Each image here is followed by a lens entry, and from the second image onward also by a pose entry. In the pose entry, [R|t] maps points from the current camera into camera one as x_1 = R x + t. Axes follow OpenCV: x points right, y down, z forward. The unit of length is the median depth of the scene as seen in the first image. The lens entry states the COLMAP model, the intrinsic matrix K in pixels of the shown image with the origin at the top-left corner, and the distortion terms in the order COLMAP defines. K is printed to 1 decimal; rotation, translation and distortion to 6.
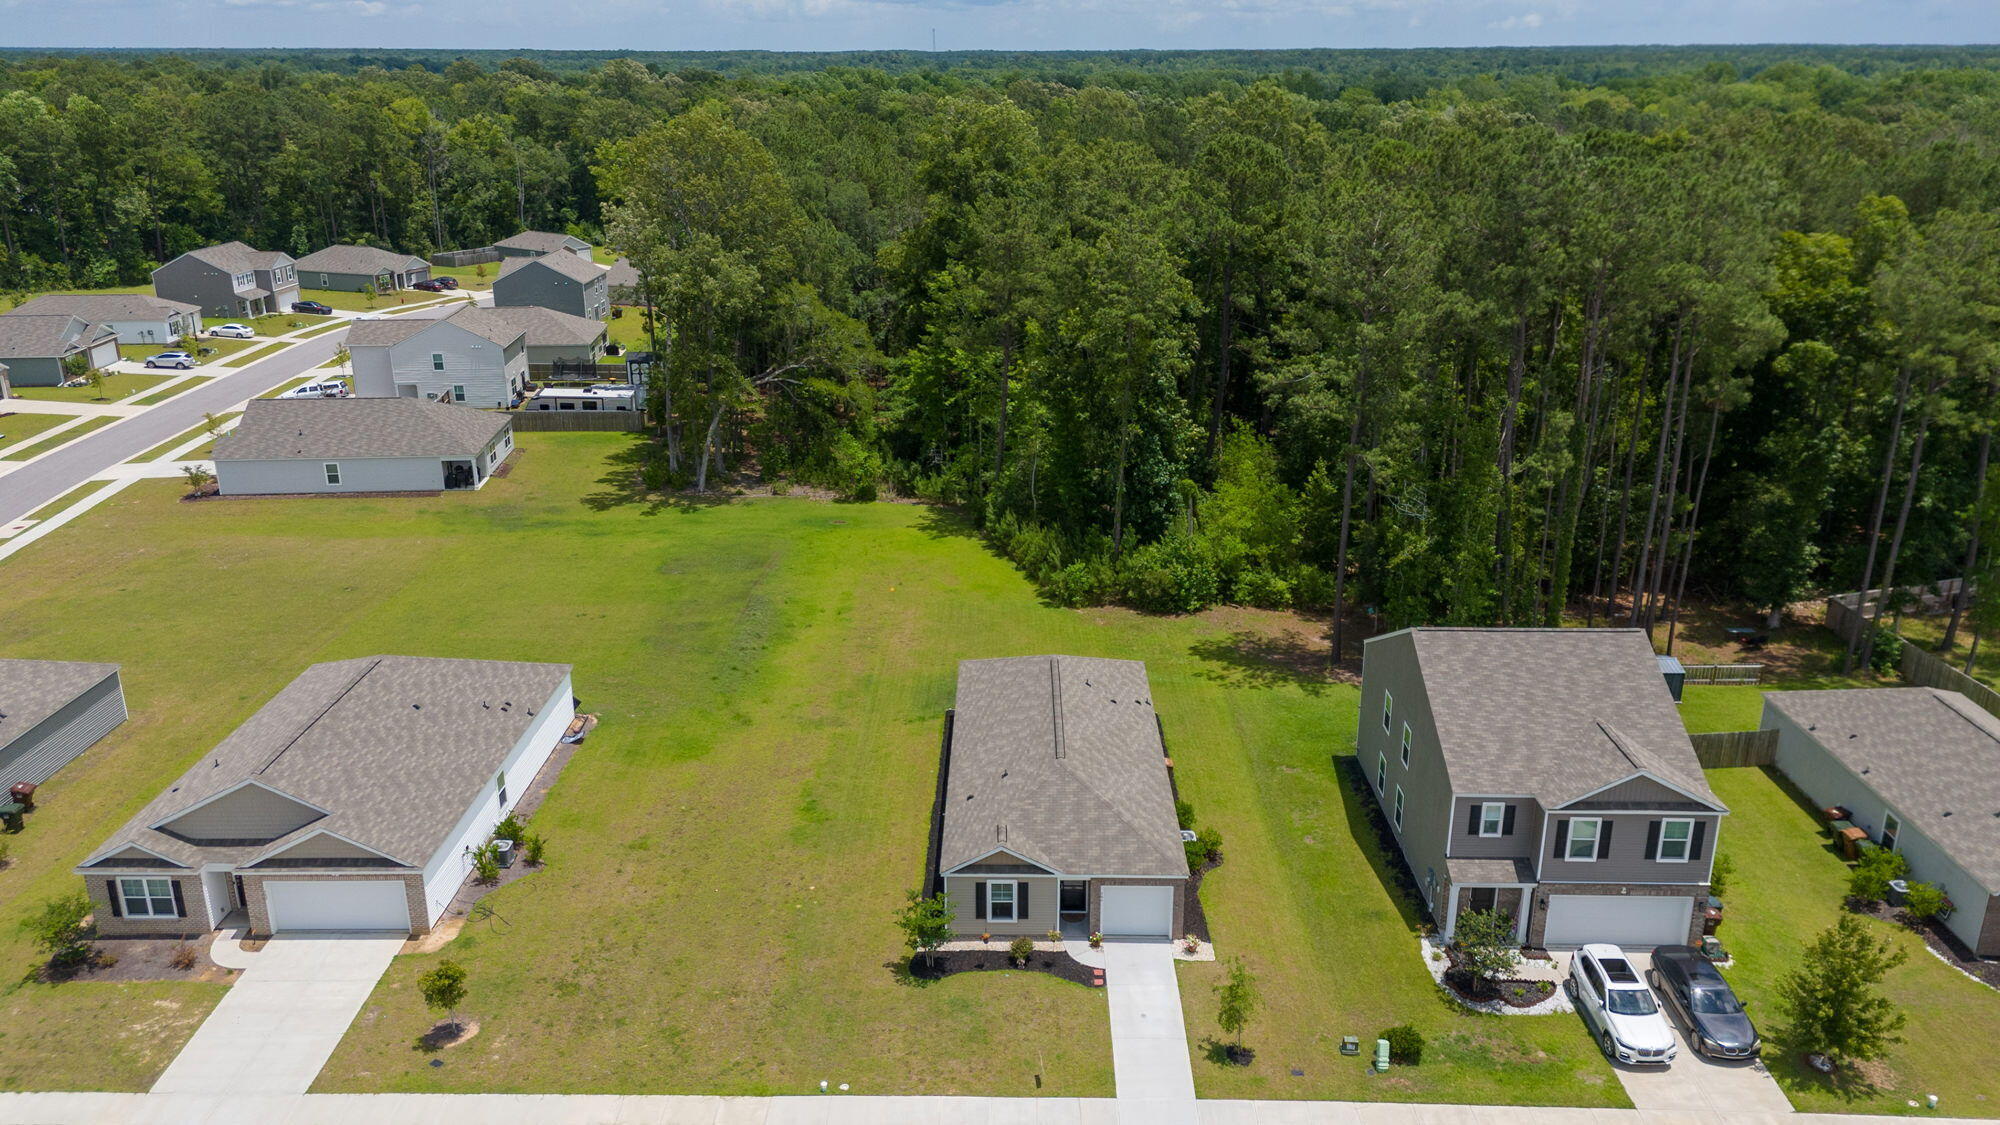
lens RADIAL K [[1470.5, 0, 1000.0], [0, 1470.5, 562.5], [0, 0, 1]] dist [0.079376, -0.083013]
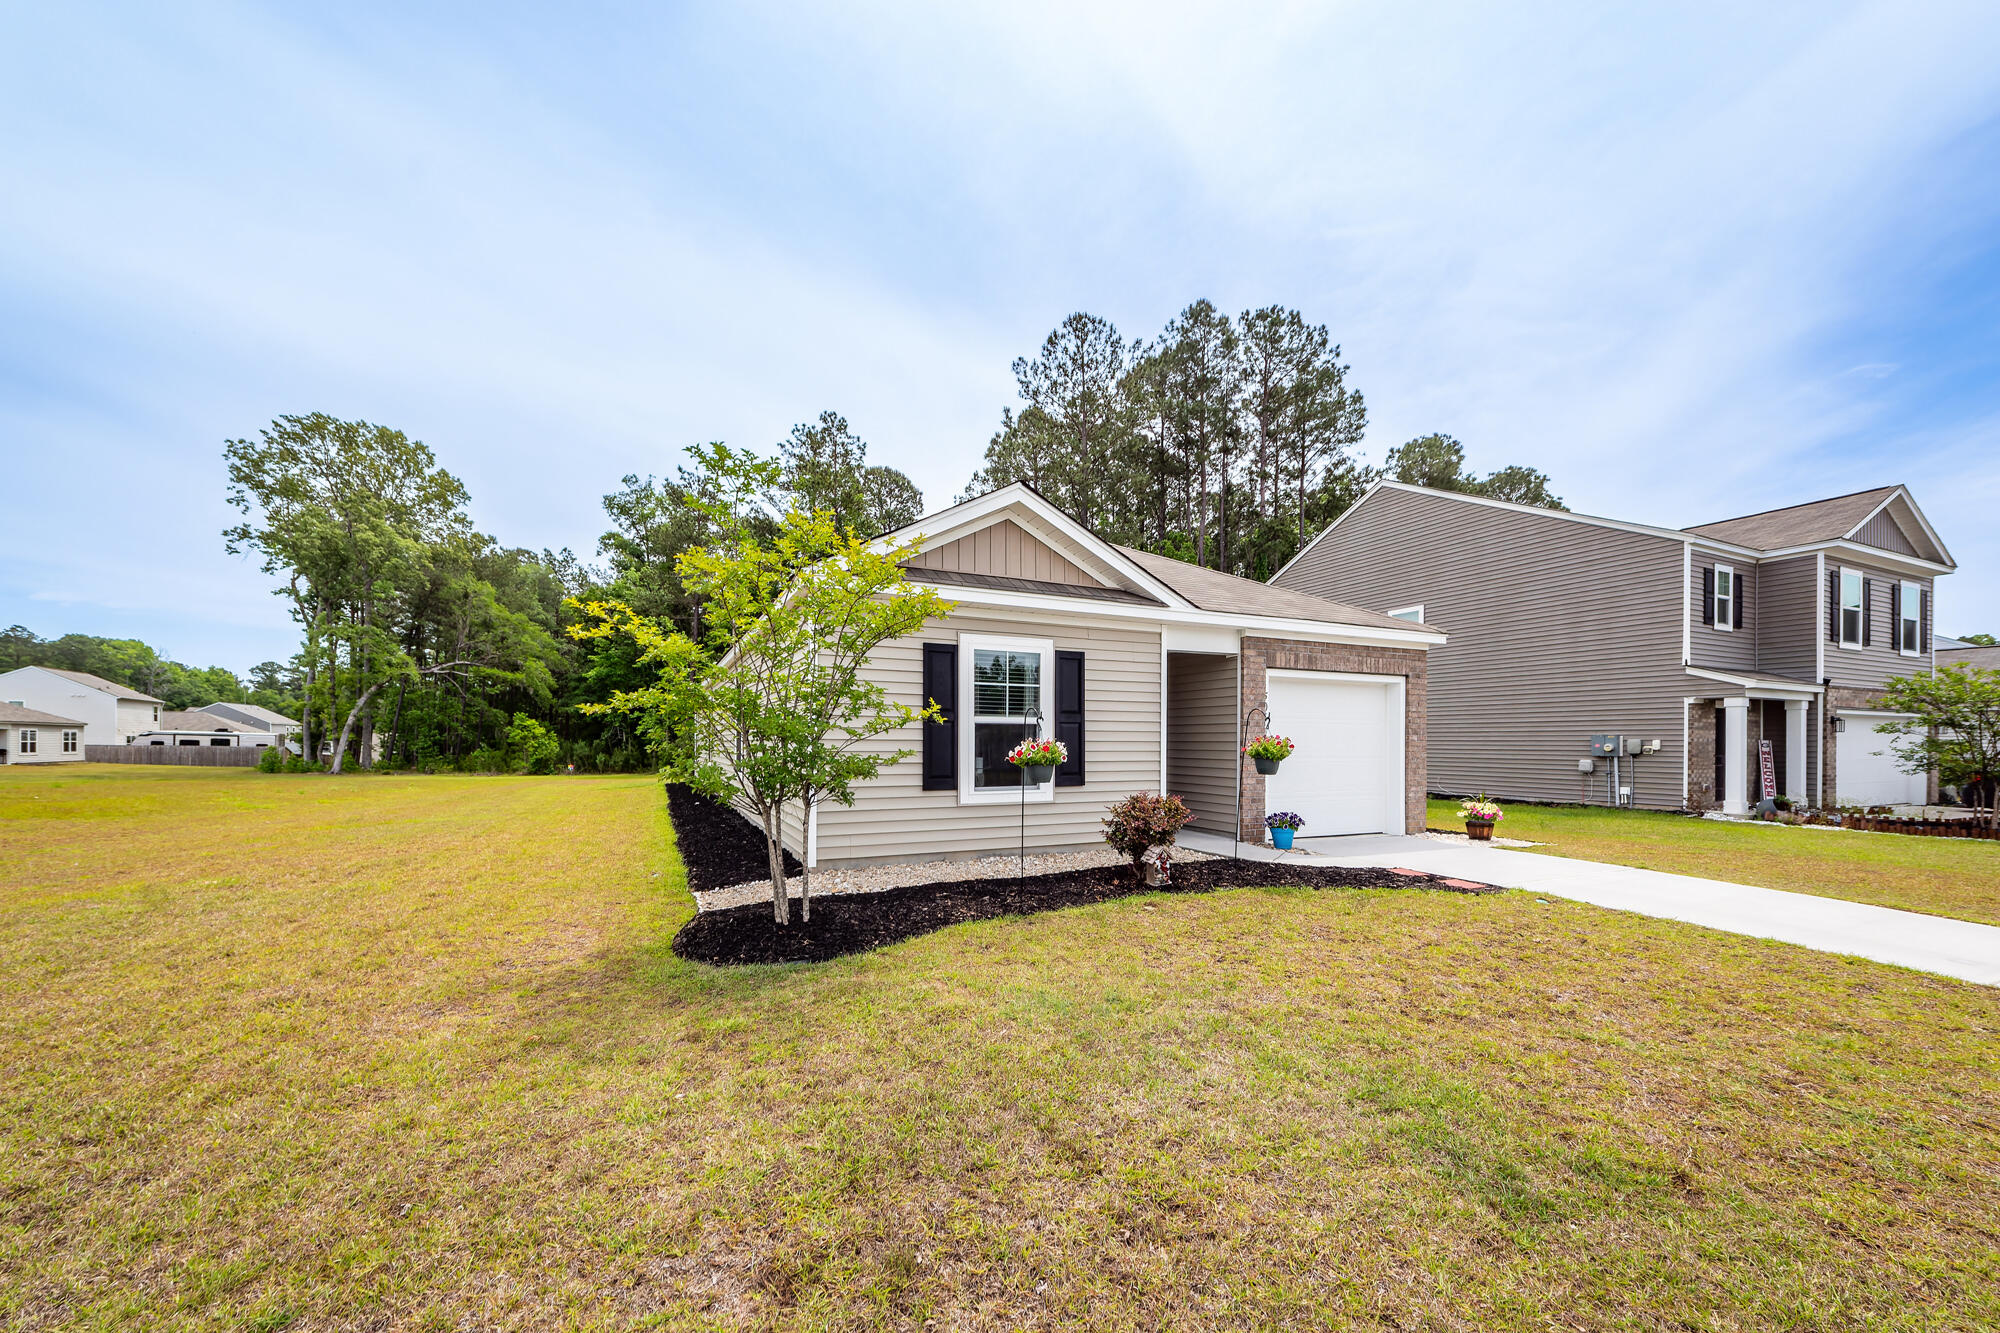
lens RADIAL K [[740.9, 0, 994.2], [0, 740.9, 739.7], [0, 0, 1]] dist [0.015137, 0.000022]
pose [[0.902186, 0.005041, 0.431318, -0.057224], [0.135164, 0.946268, -0.293781, 0.245873], [-0.409624, 0.323343, 0.853028, 0.781757]]
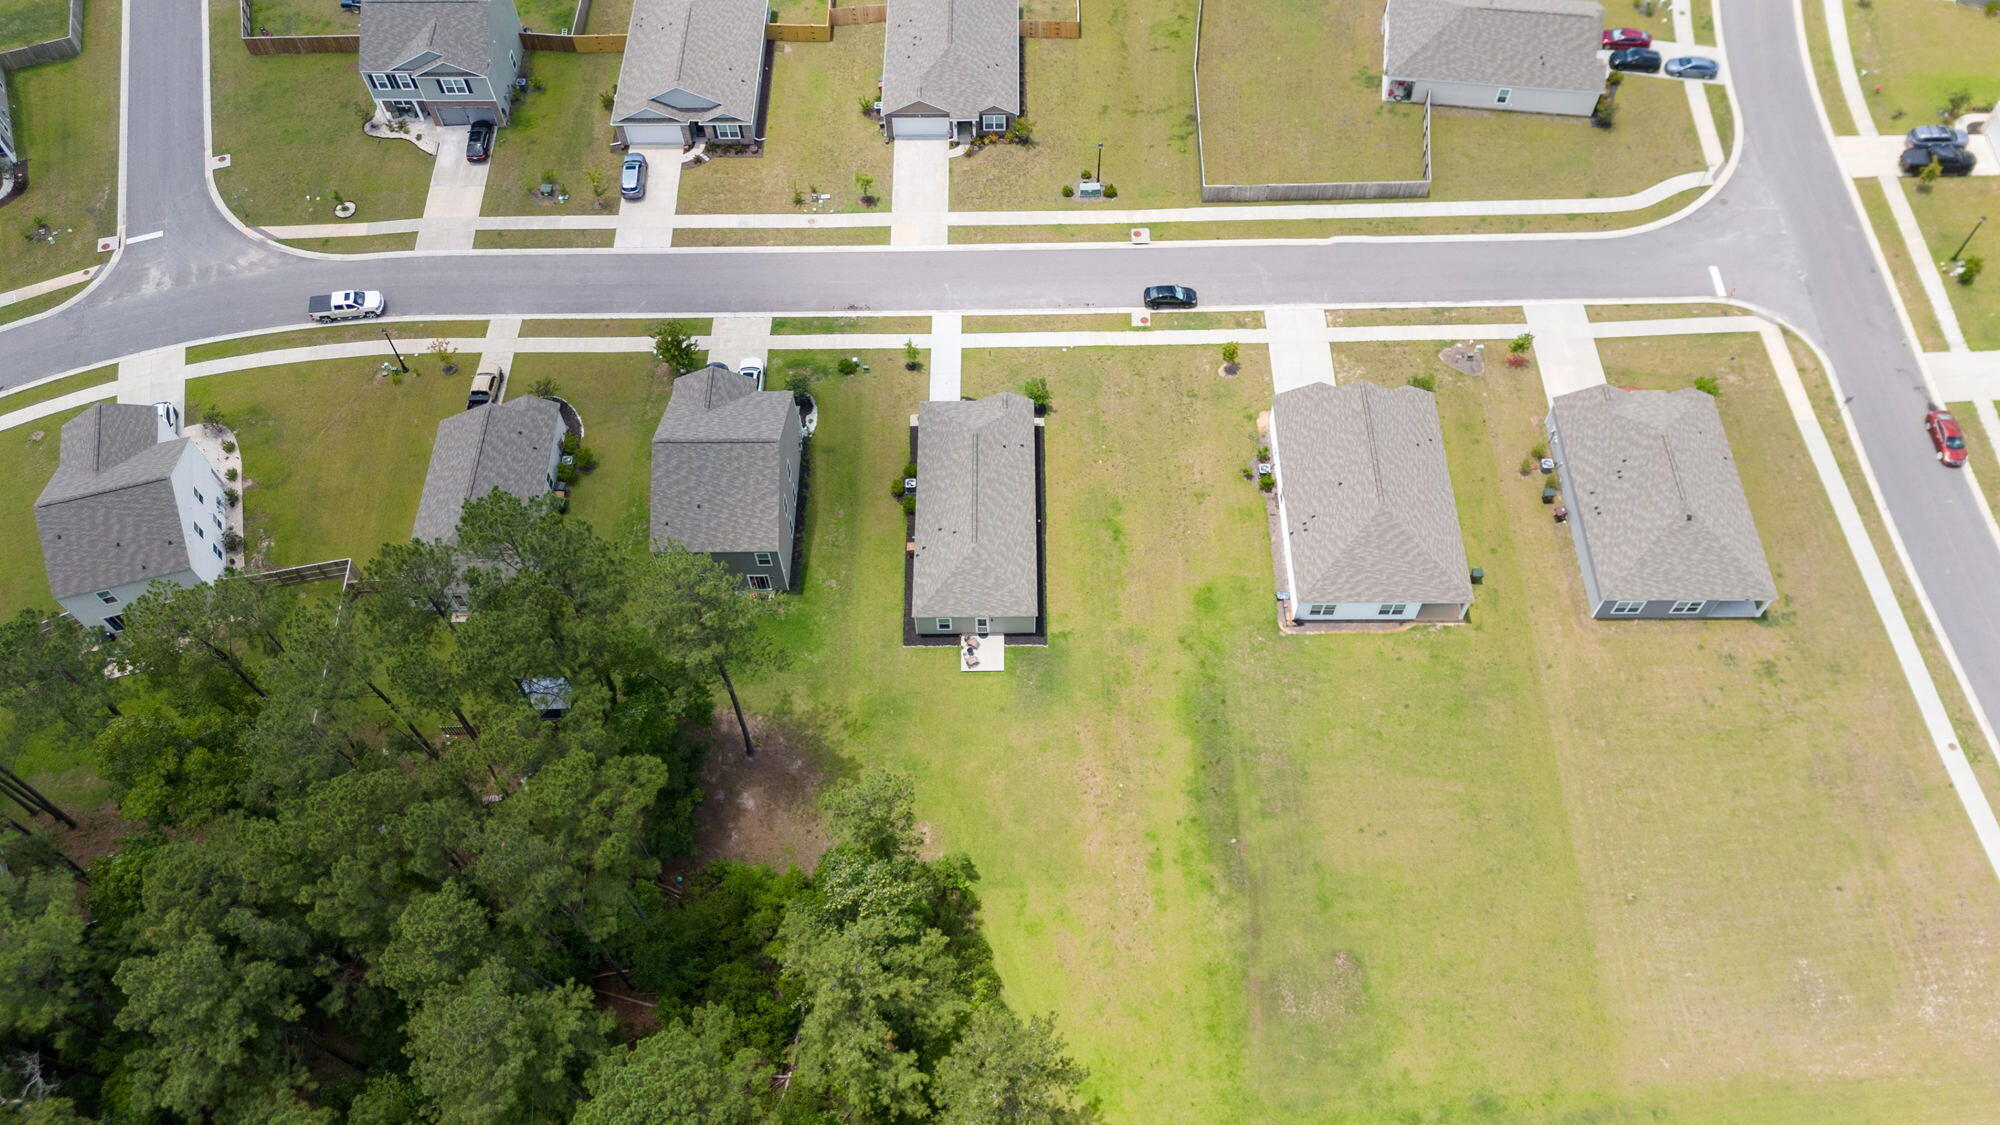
lens RADIAL K [[1470.5, 0, 1000.0], [0, 1470.5, 562.5], [0, 0, 1]] dist [0.079376, -0.083013]
pose [[-0.999791, 0.019383, 0.006546, -0.000454], [0.010725, 0.224043, 0.974520, -1.629712], [0.017423, 0.974386, -0.224204, 1.513924]]
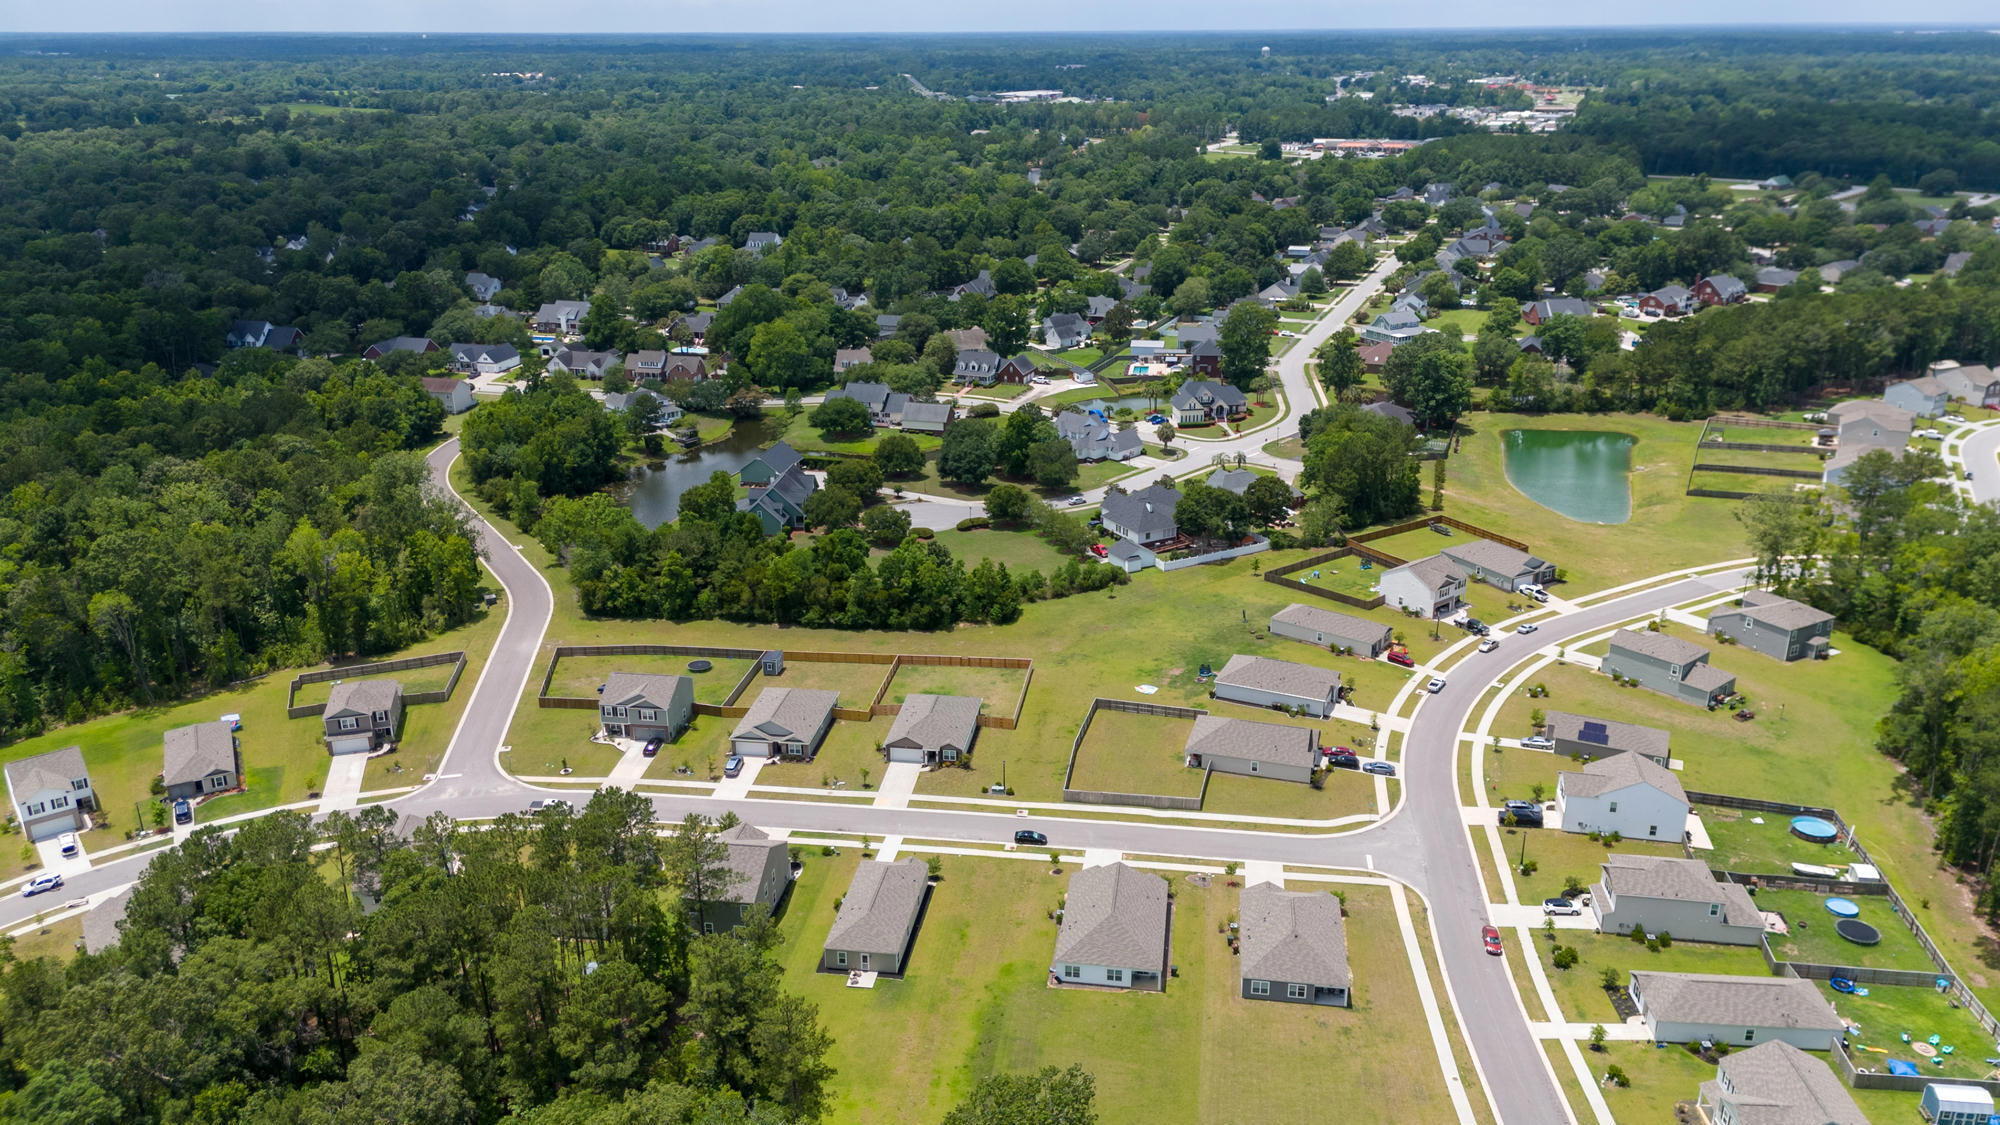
lens RADIAL K [[1464.0, 0, 1000.0], [0, 1464.0, 562.5], [0, 0, 1]] dist [0.167820, -0.417047]
pose [[-0.991203, -0.039131, 0.126436, -0.564884], [0.049207, 0.777865, 0.626502, -2.307944], [-0.122866, 0.627212, -0.769096, 2.900389]]
